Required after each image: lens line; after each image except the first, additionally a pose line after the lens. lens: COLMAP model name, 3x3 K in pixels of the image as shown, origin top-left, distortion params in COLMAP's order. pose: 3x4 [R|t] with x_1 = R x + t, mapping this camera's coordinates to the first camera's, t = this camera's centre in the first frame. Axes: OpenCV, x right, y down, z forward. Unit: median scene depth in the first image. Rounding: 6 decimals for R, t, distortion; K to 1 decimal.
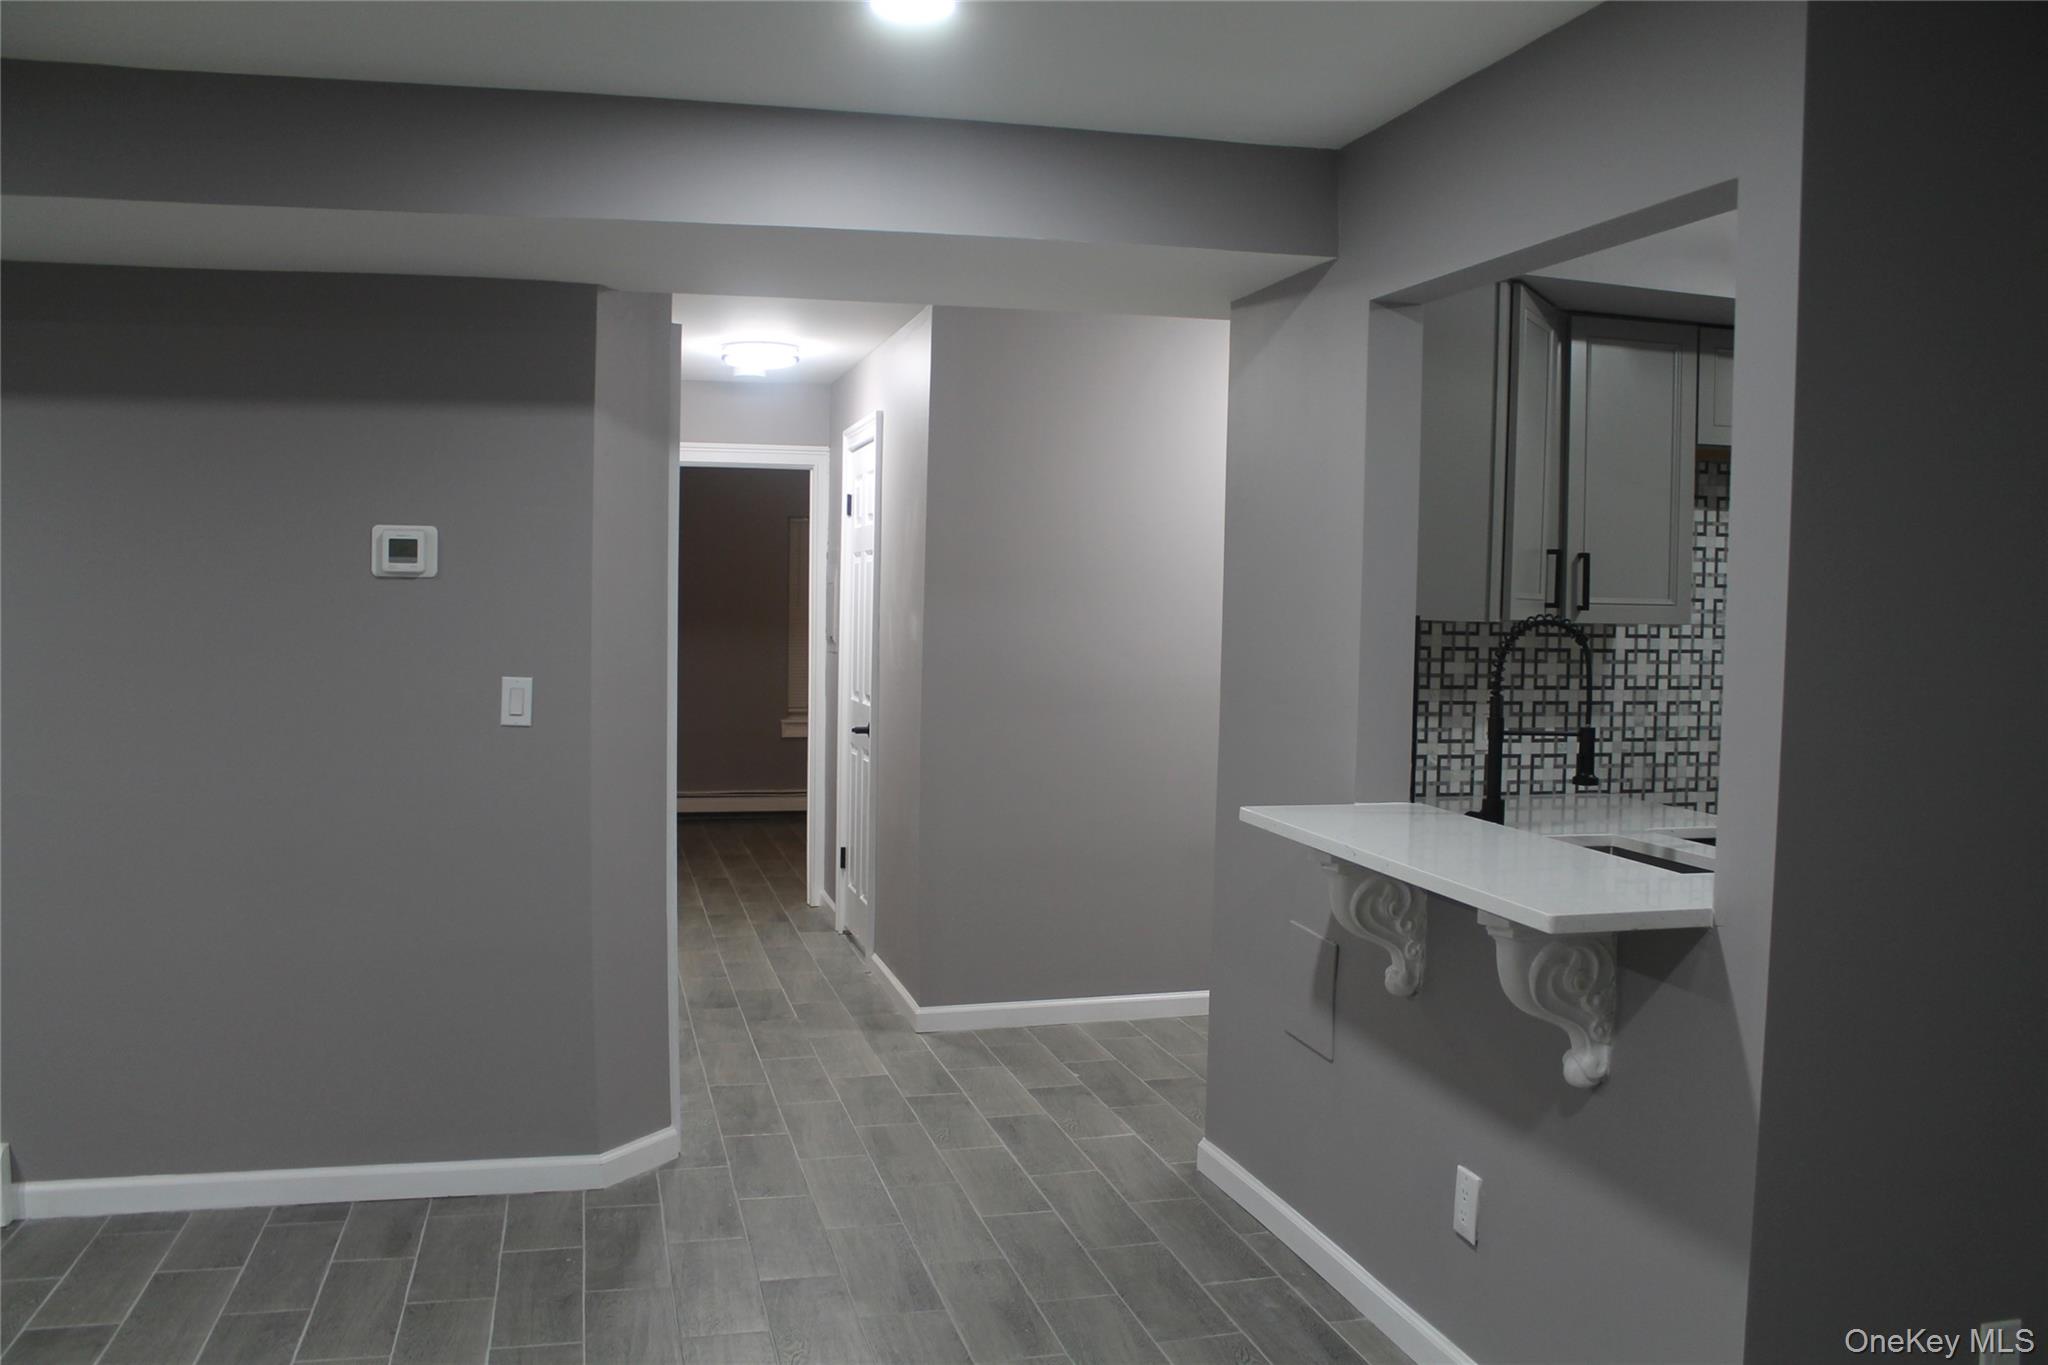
lens RADIAL K [[1727.8, 0, 1018.7], [0, 1727.8, 699.0], [0, 0, 1]] dist [-0.158330, 0.133890]
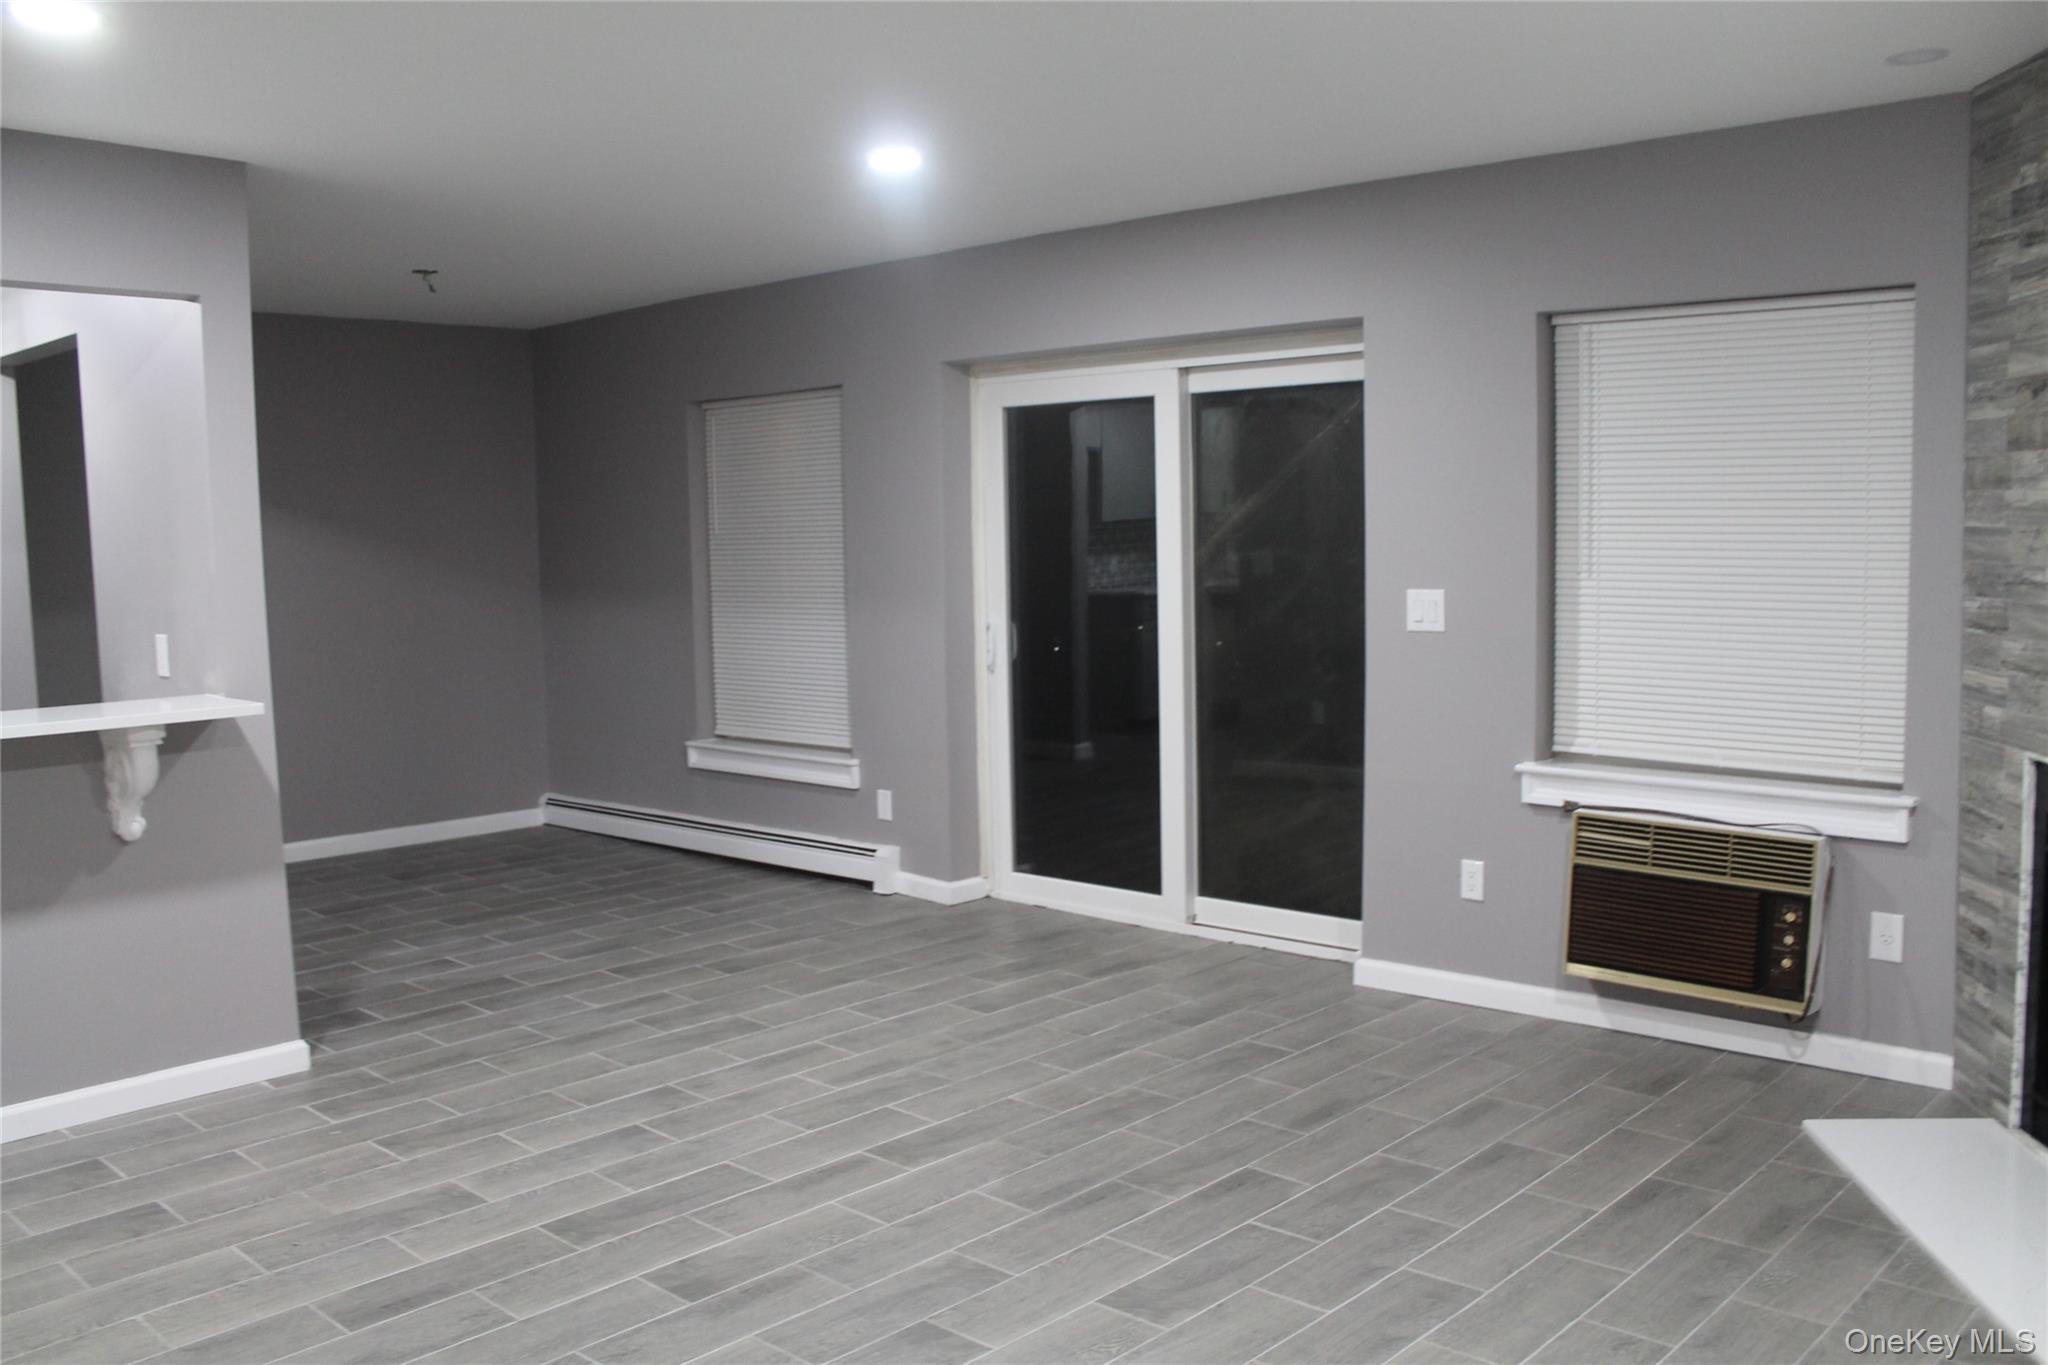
lens RADIAL K [[1727.8, 0, 1018.7], [0, 1727.8, 699.0], [0, 0, 1]] dist [-0.158330, 0.133890]
pose [[-0.553933, -0.094706, 0.827157, -1.384164], [0.059324, 0.986494, 0.152678, -0.091576], [-0.830445, 0.133644, -0.540833, 1.100561]]
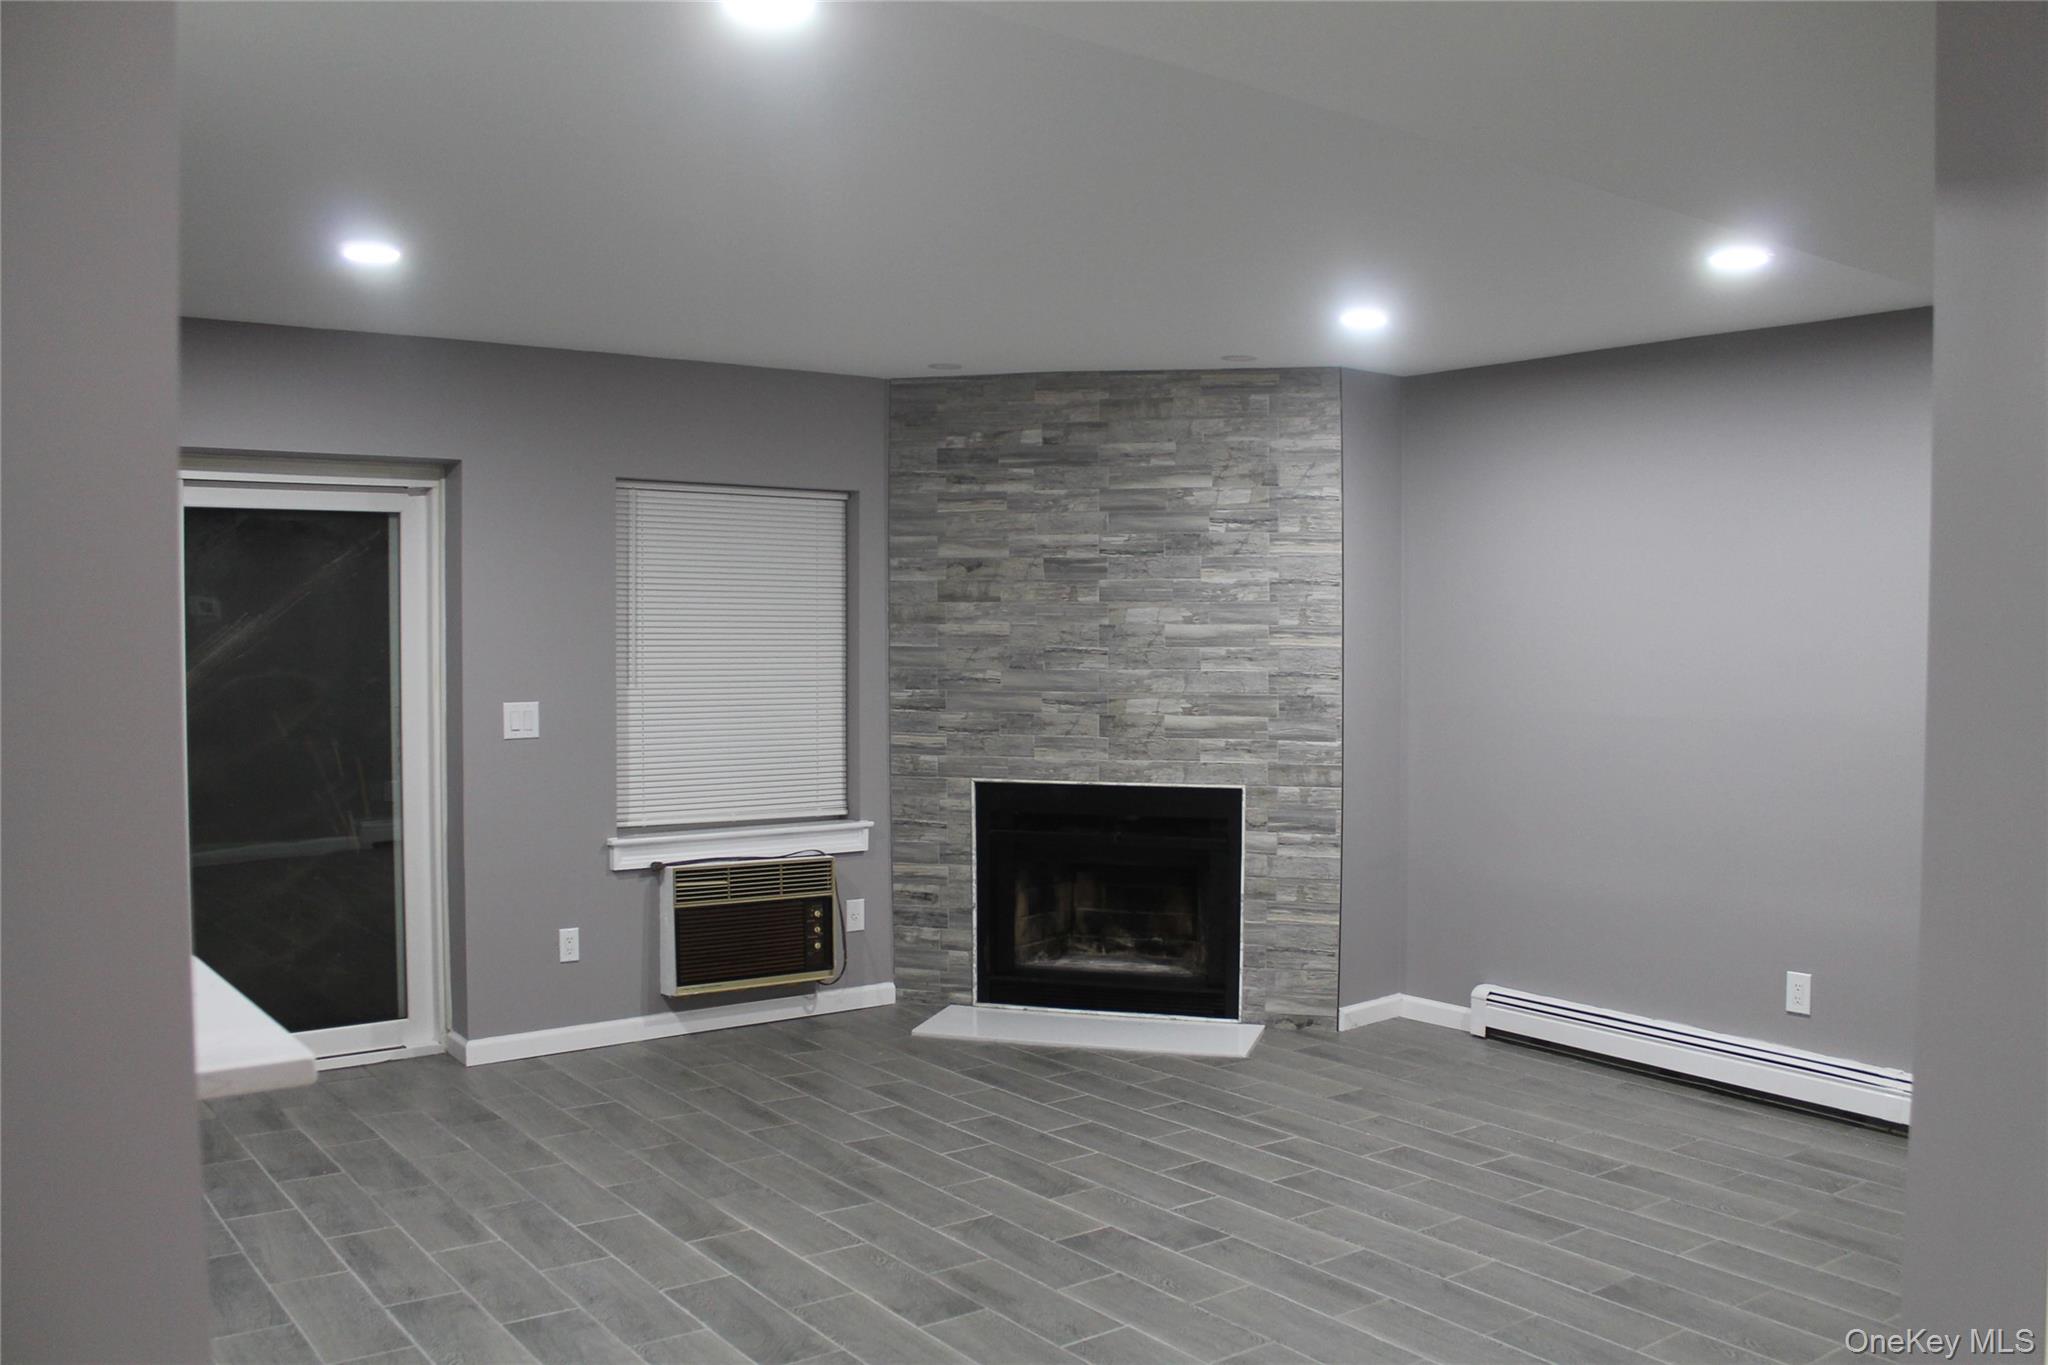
lens RADIAL K [[1735.1, 0, 1022.9], [0, 1735.1, 693.4], [0, 0, 1]] dist [-0.159729, 0.163213]
pose [[-0.921413, -0.005356, -0.388548, 0.166329], [-0.042950, 0.995182, 0.088137, -0.126251], [0.386204, 0.097898, -0.917204, 1.923999]]
